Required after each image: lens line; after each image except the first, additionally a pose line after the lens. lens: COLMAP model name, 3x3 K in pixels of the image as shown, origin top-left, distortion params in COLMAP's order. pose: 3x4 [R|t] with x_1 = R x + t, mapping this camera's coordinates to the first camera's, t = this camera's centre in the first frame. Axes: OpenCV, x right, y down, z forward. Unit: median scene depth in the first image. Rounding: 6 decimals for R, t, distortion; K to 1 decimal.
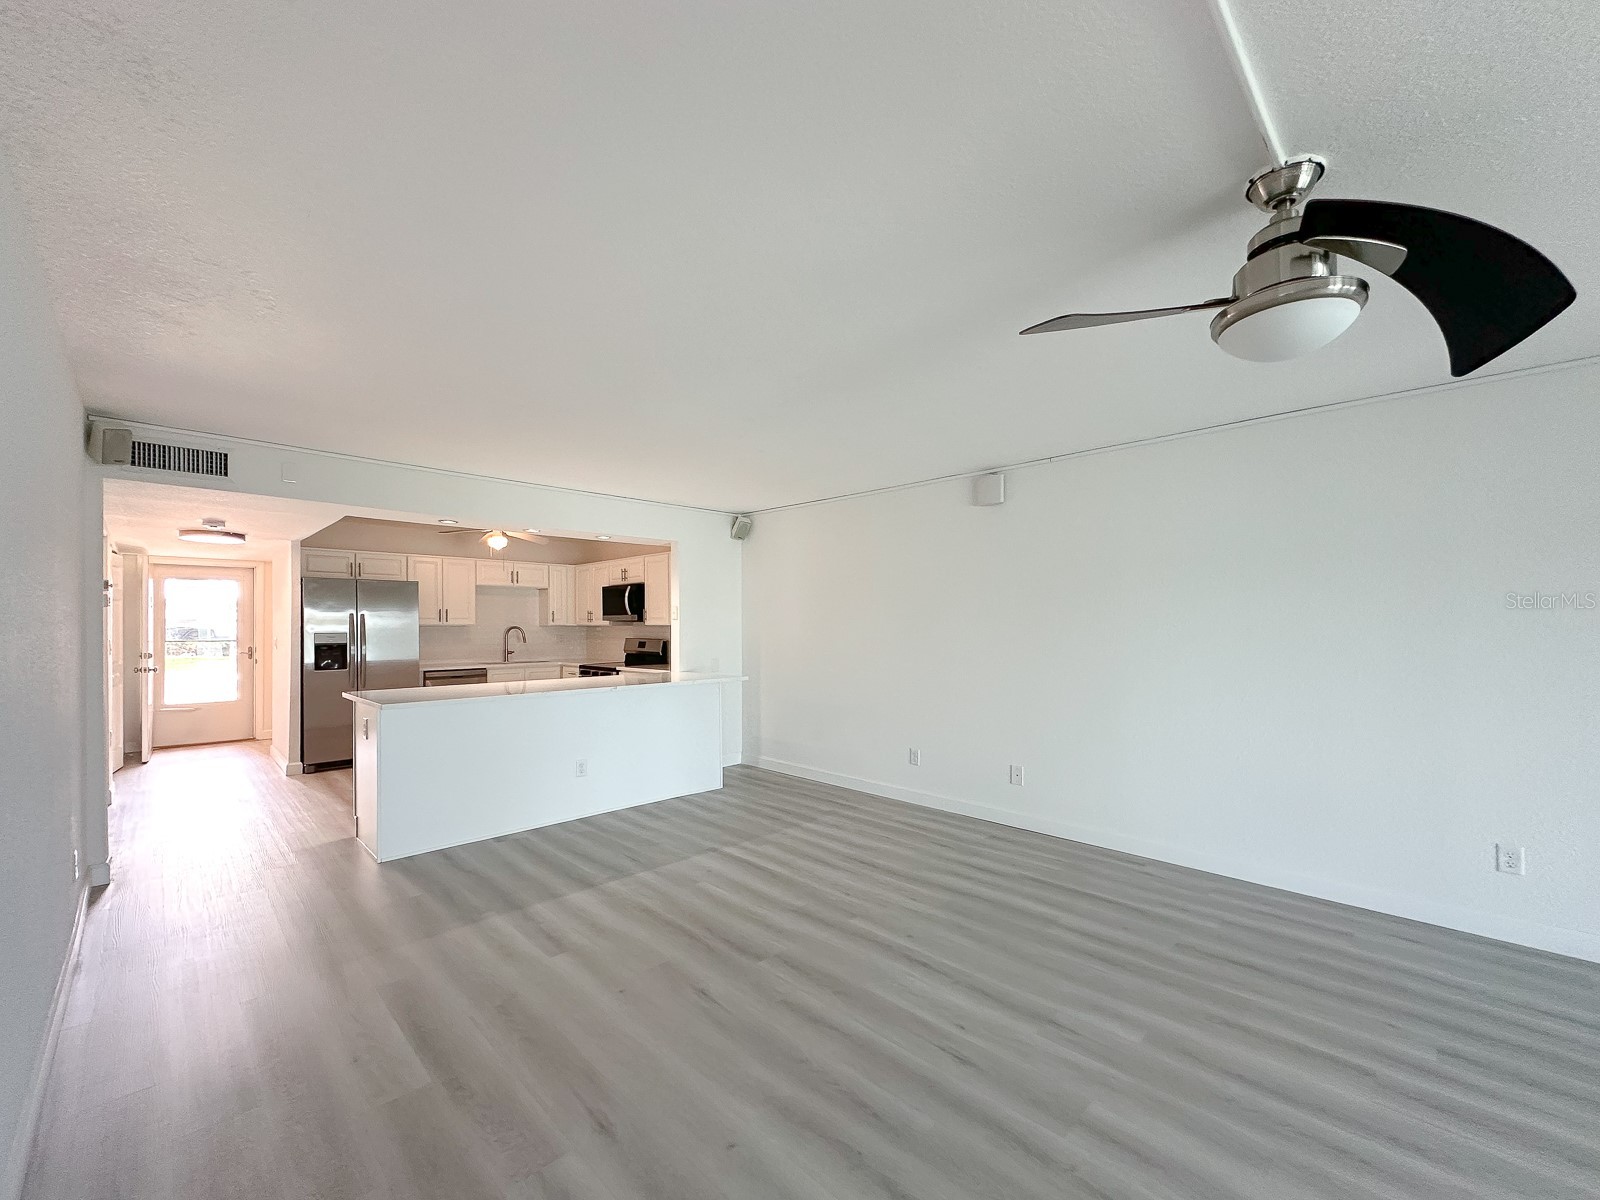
lens RADIAL K [[650.7, 0, 803.7], [0, 650.7, 626.4], [0, 0, 1]] dist [-0.001176, -0.000203]
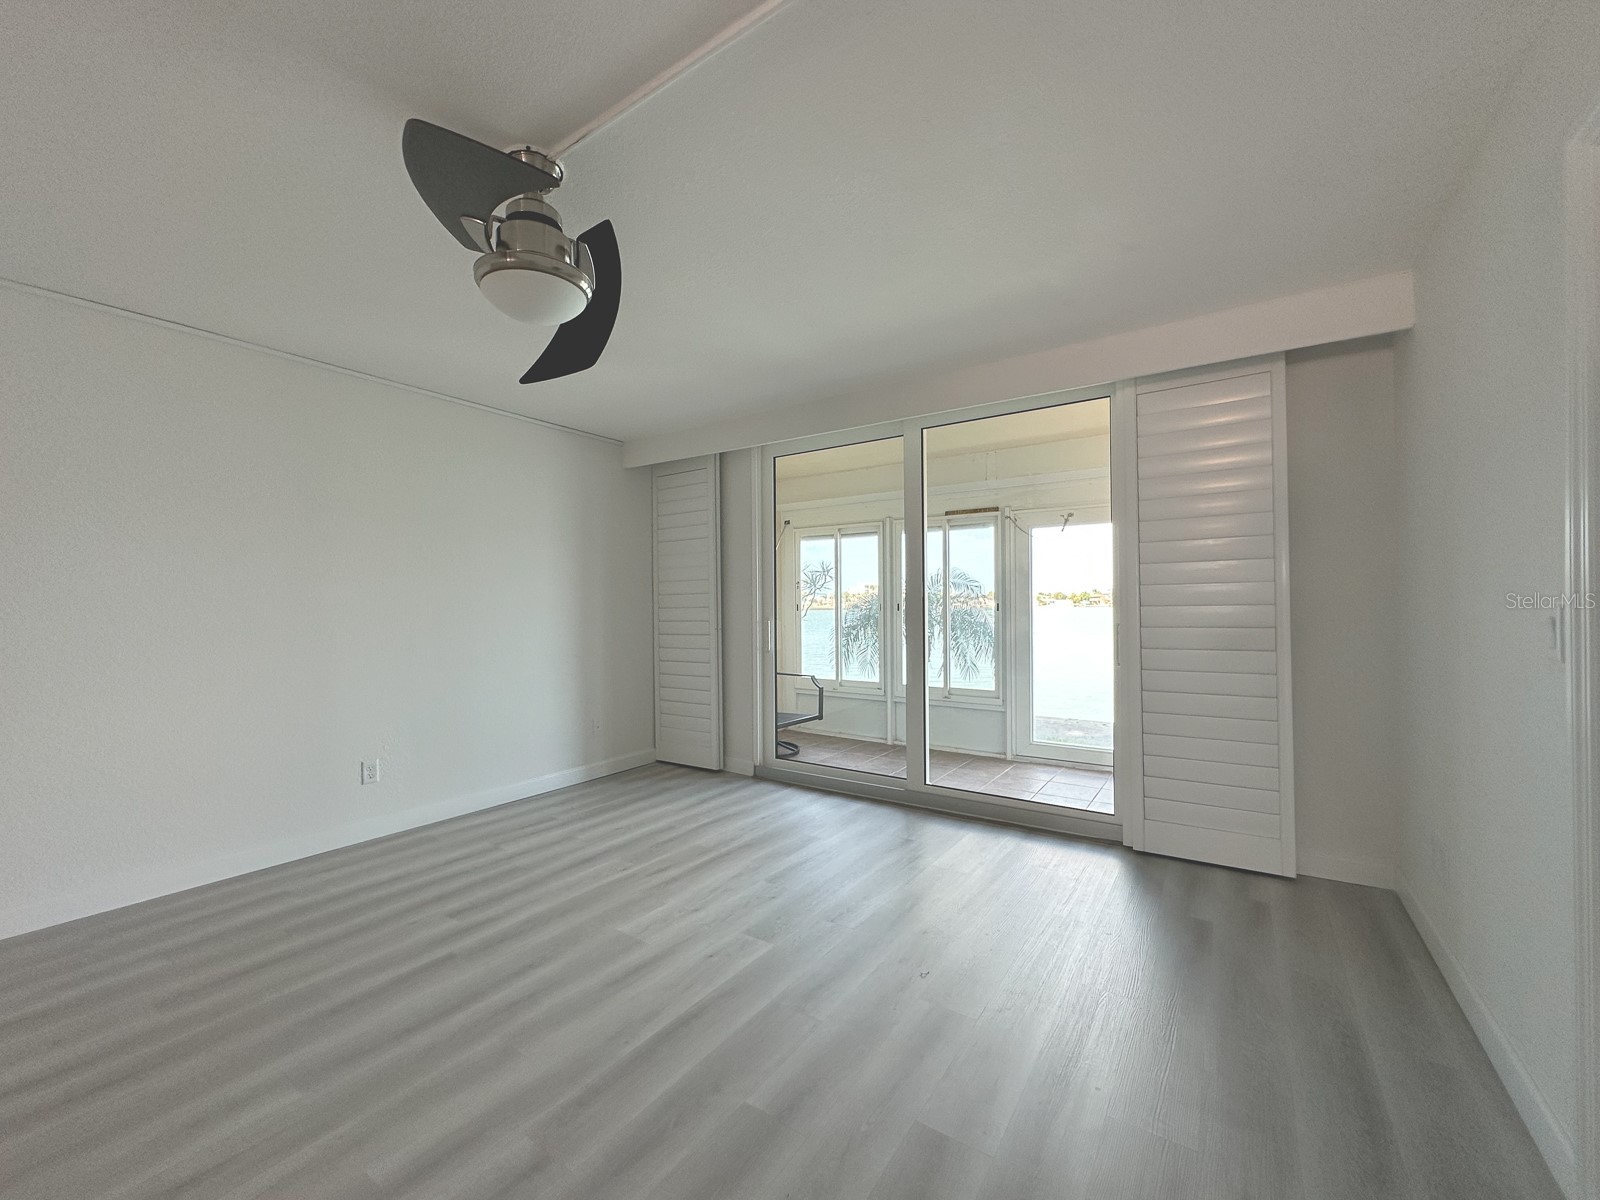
lens RADIAL K [[647.5, 0, 800.0], [0, 647.5, 600.0], [0, 0, 1]] dist [0.010155, 0.000196]
pose [[-0.181895, 0.010240, 0.983265, -0.125979], [0.009489, 0.999917, -0.008658, 0.026310], [-0.983272, 0.007755, -0.181977, 0.202792]]
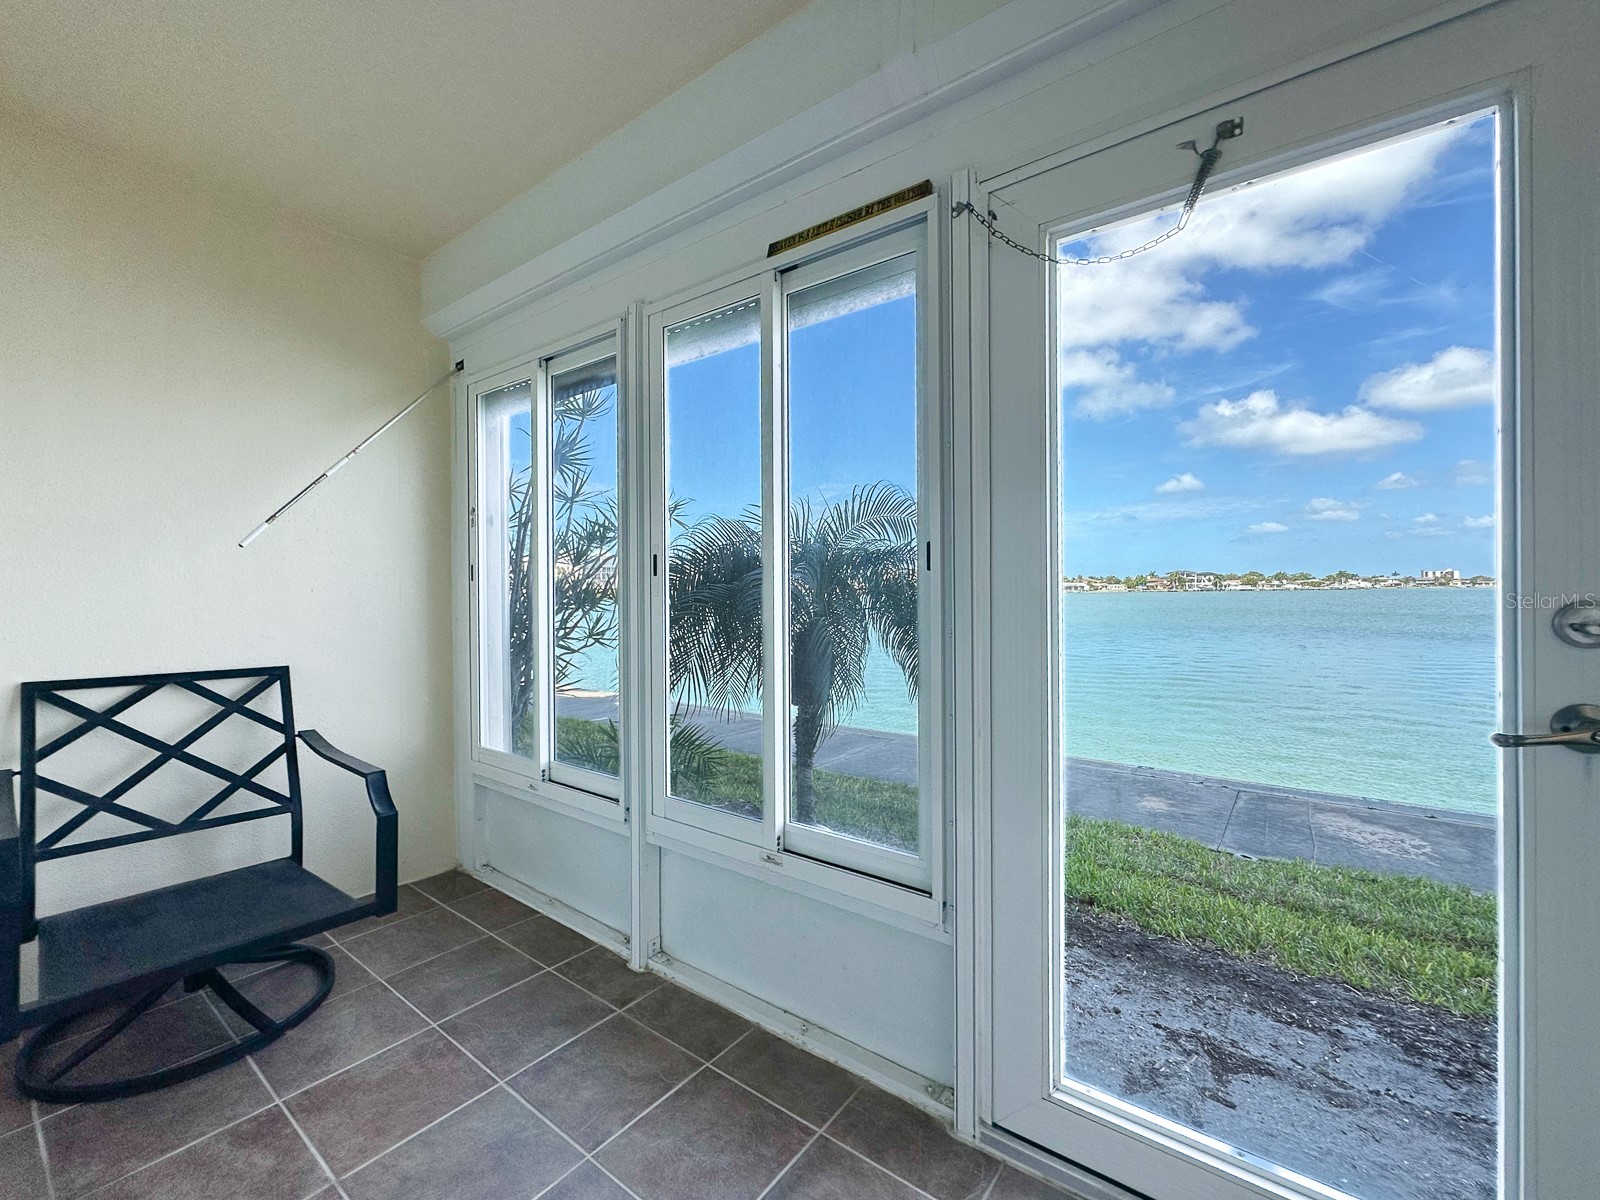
lens RADIAL K [[673.1, 0, 799.5], [0, 673.1, 585.9], [0, 0, 1]] dist [-0.002357, -0.000182]
pose [[-0.128340, 0.007063, 0.991705, 0.466340], [0.006281, 0.999960, -0.006309, 0.043265], [-0.991710, 0.005419, -0.128379, -0.151301]]
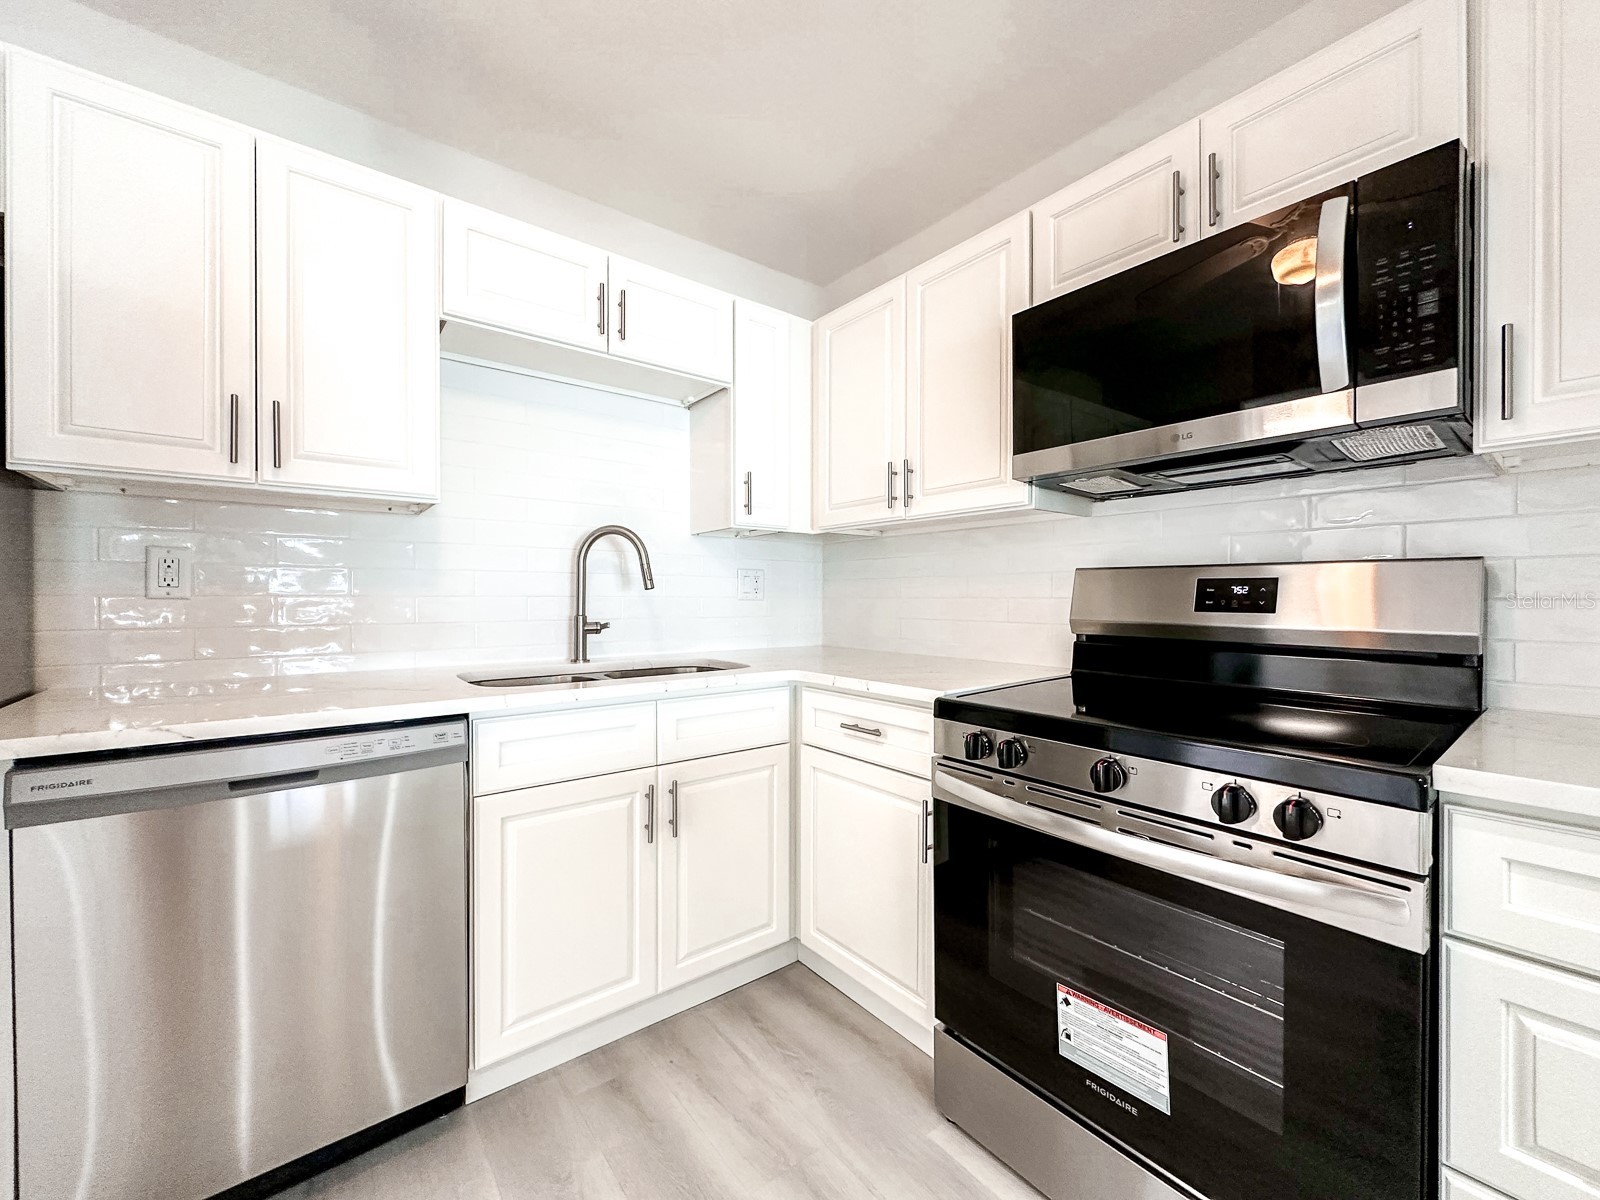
lens RADIAL K [[658.8, 0, 838.3], [0, 658.8, 575.3], [0, 0, 1]] dist [0.014418, -0.000009]
pose [[0.996650, -0.001755, -0.081767, -0.423946], [-0.000983, 0.999441, -0.033426, 0.035704], [0.081780, 0.033394, 0.996091, 0.953170]]
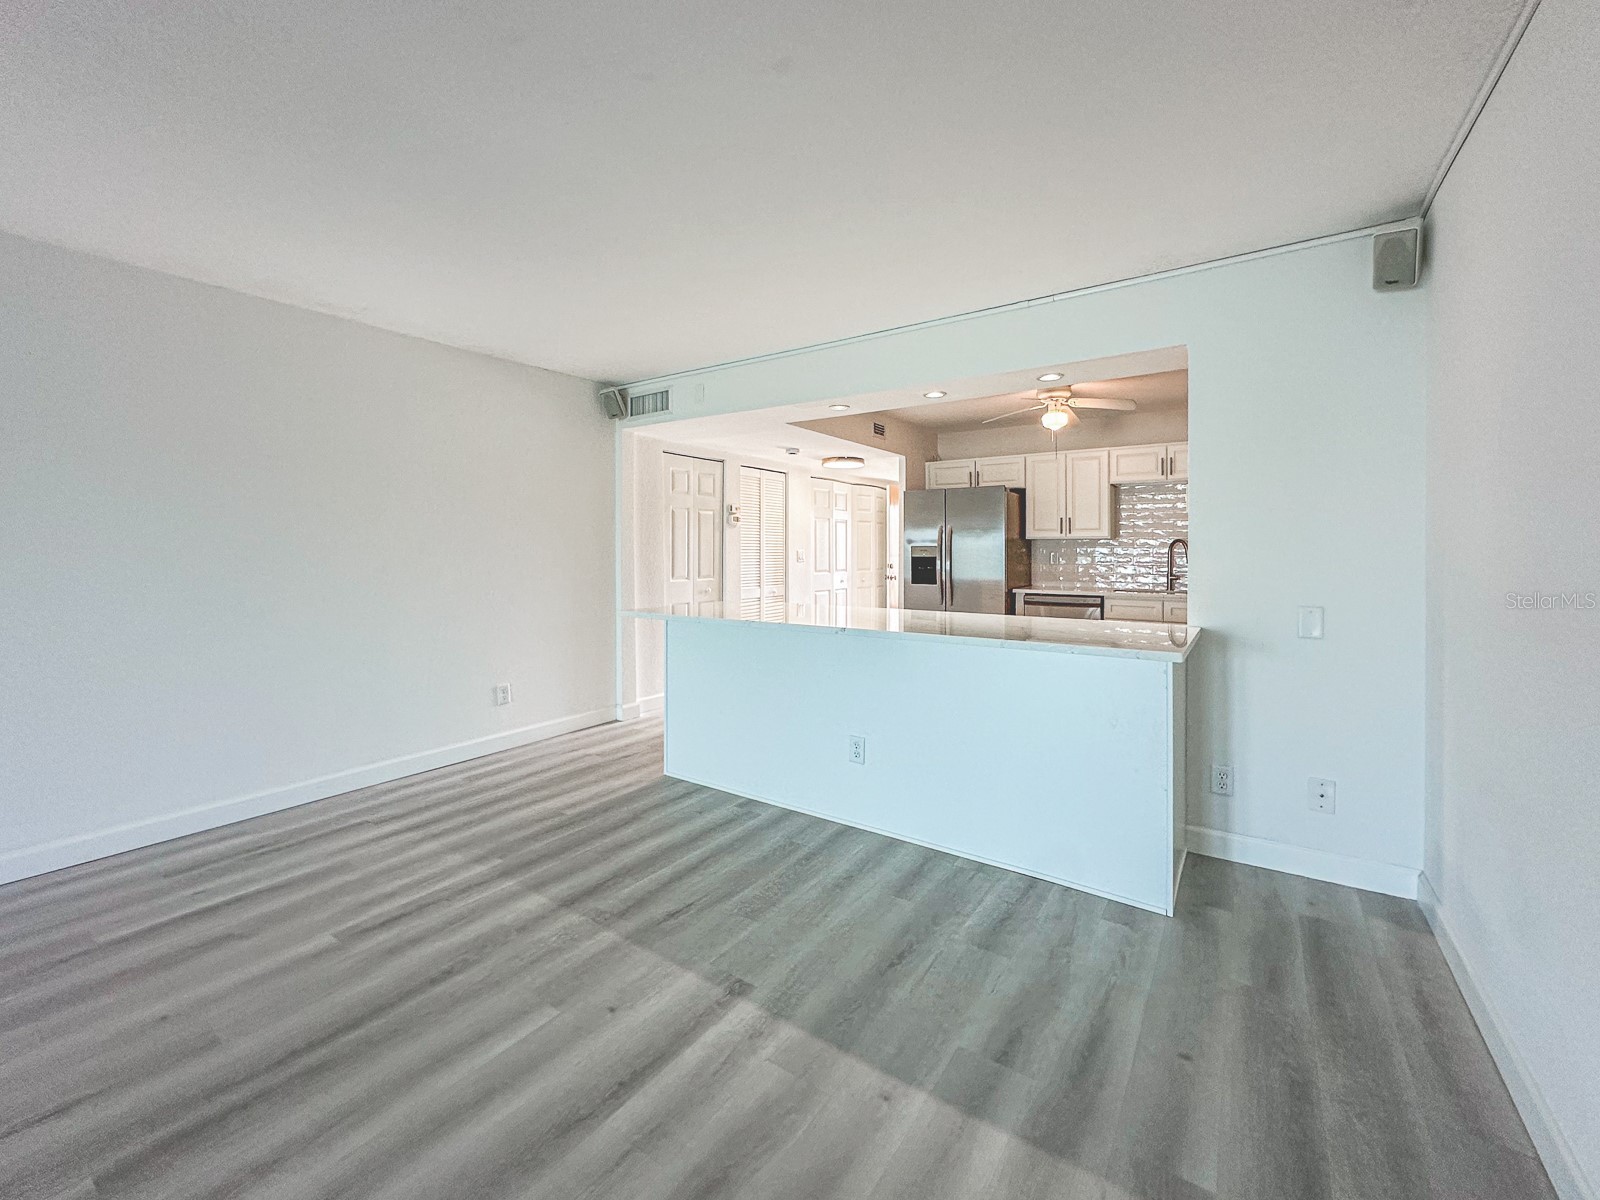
lens RADIAL K [[672.8, 0, 798.7], [0, 672.8, 547.6], [0, 0, 1]] dist [-0.000994, -0.000035]
pose [[0.160703, -0.003795, -0.986995, 0.230295], [-0.003353, 0.999985, -0.004391, 0.017132], [0.986997, 0.004015, 0.160688, 0.637831]]
